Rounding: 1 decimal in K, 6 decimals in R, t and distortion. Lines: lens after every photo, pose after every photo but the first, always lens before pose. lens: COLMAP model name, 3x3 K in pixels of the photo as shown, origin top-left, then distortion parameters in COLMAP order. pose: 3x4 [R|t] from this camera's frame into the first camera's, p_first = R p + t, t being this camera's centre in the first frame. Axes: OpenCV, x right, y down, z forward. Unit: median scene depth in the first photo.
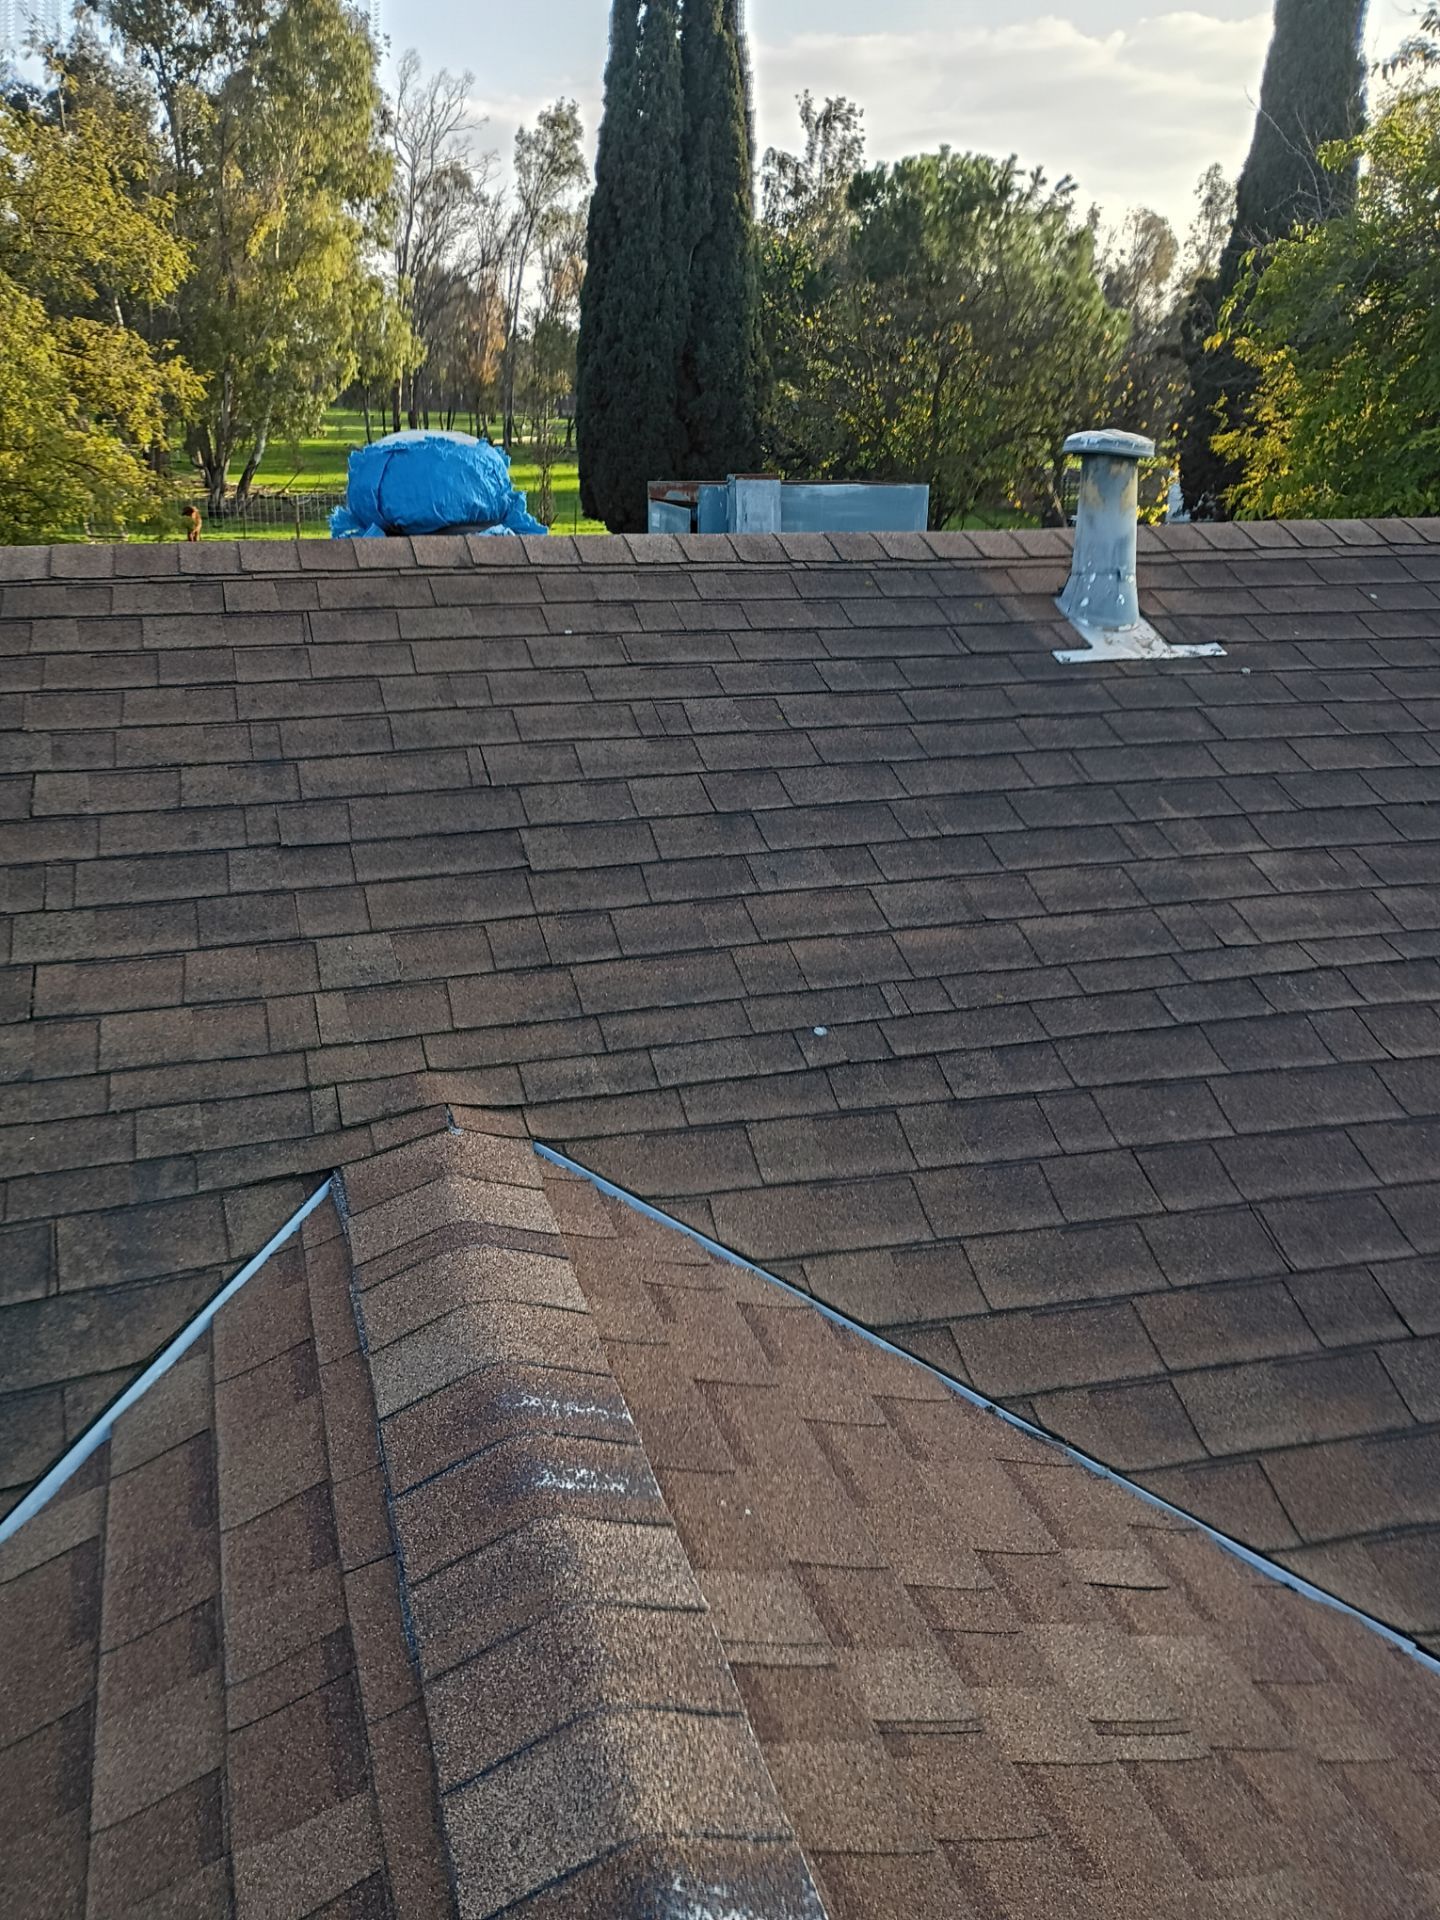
lens RADIAL K [[1578.3, 0, 720.0], [0, 1578.3, 960.0], [0, 0, 1]] dist [0.045307, -0.059270]
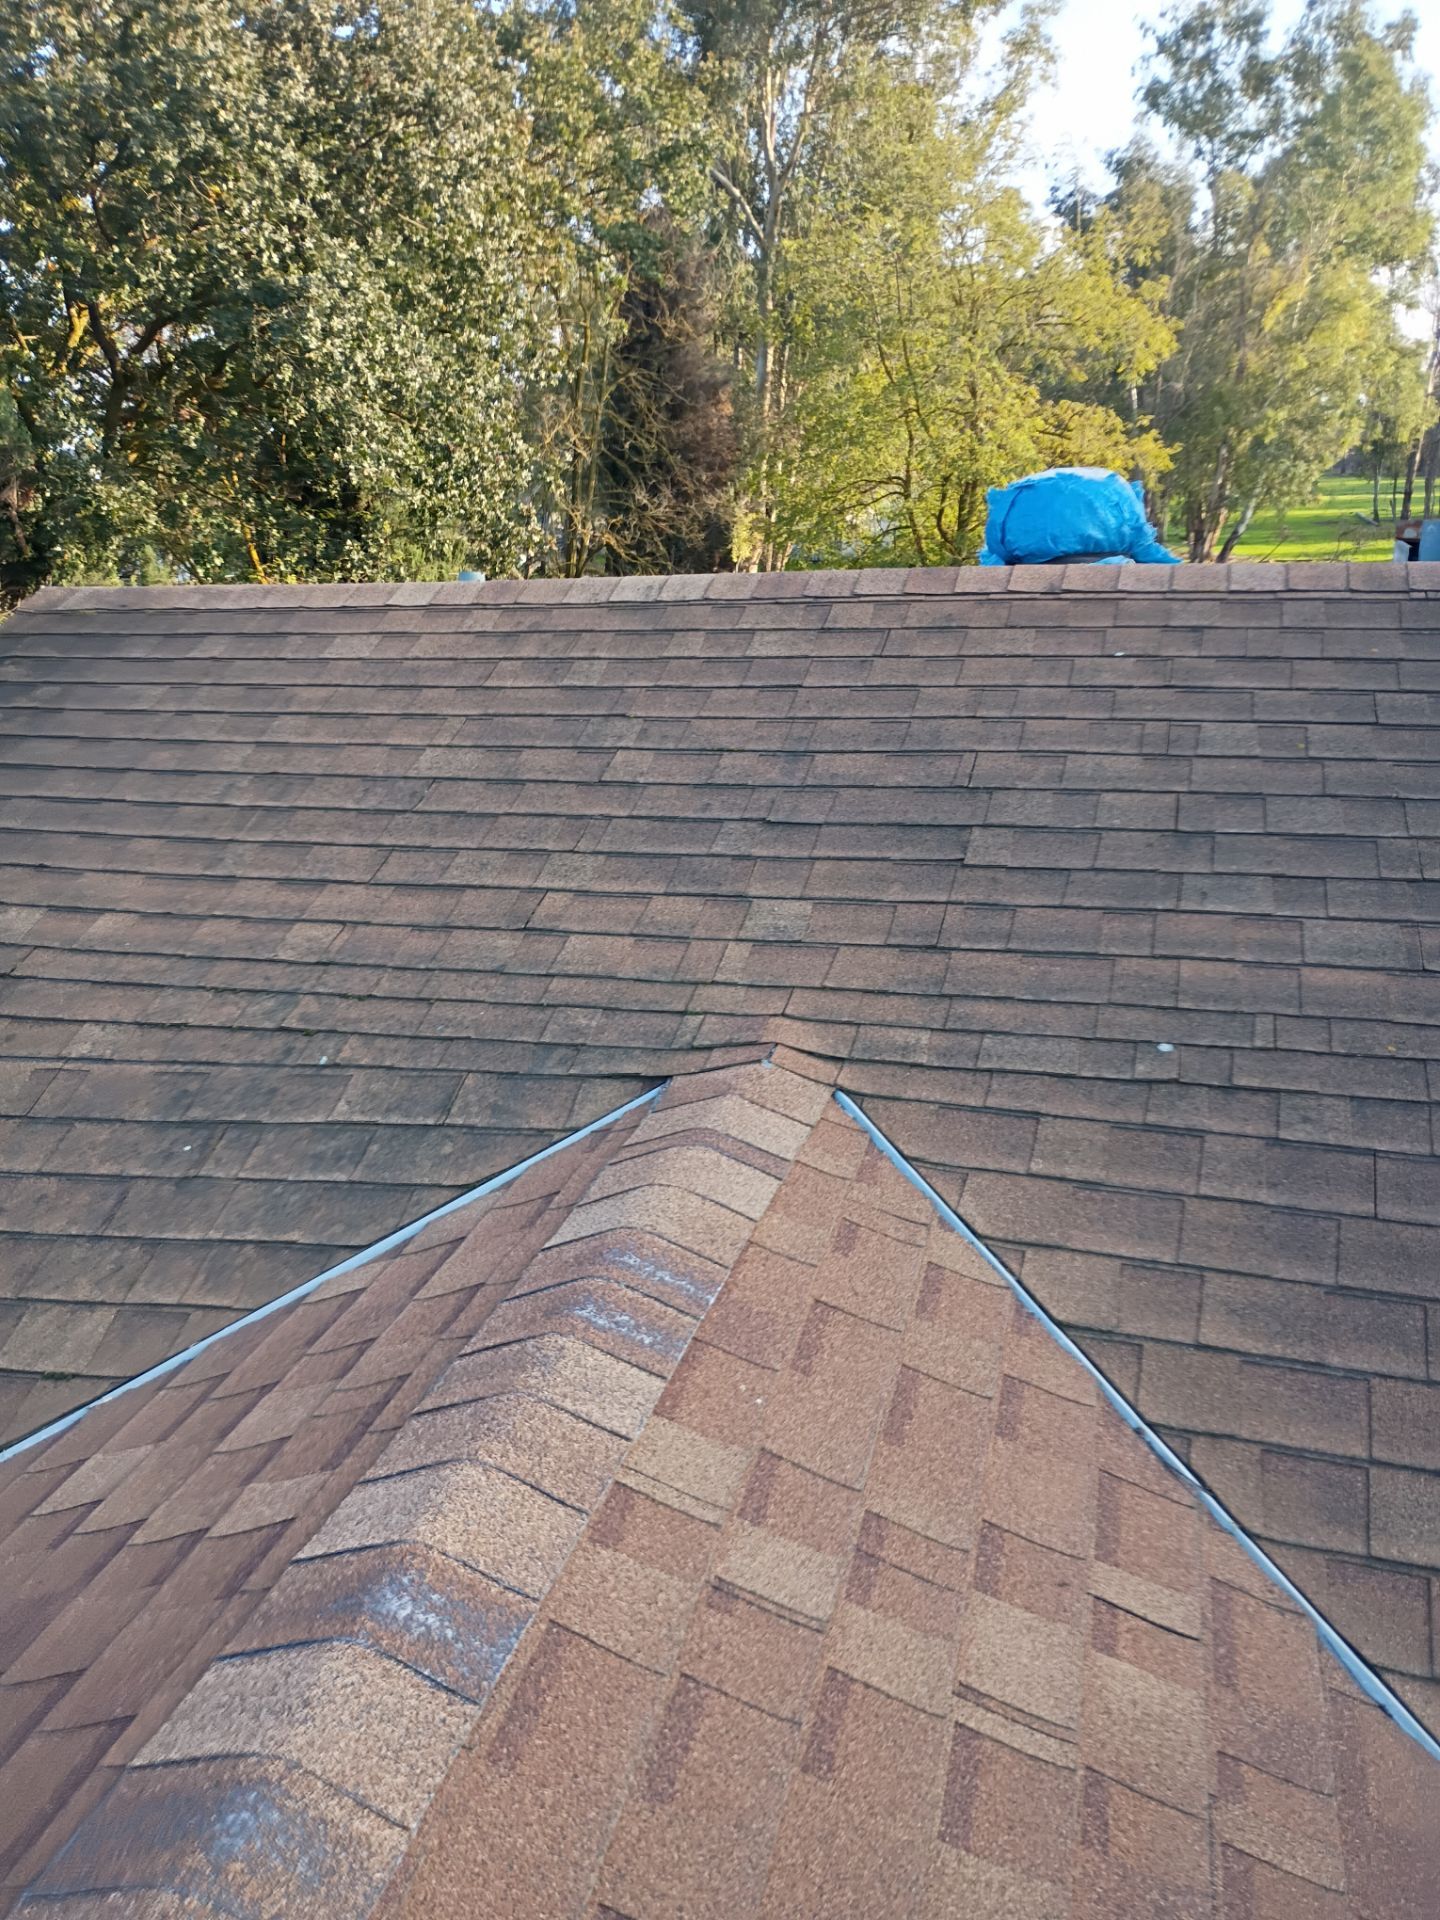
lens RADIAL K [[1578.3, 0, 720.0], [0, 1578.3, 960.0], [0, 0, 1]] dist [0.045307, -0.059270]
pose [[0.828070, 0.132924, -0.544639, 0.316820], [-0.156190, 0.987721, 0.003592, 0.027529], [0.538429, 0.082093, 0.838663, 0.025517]]
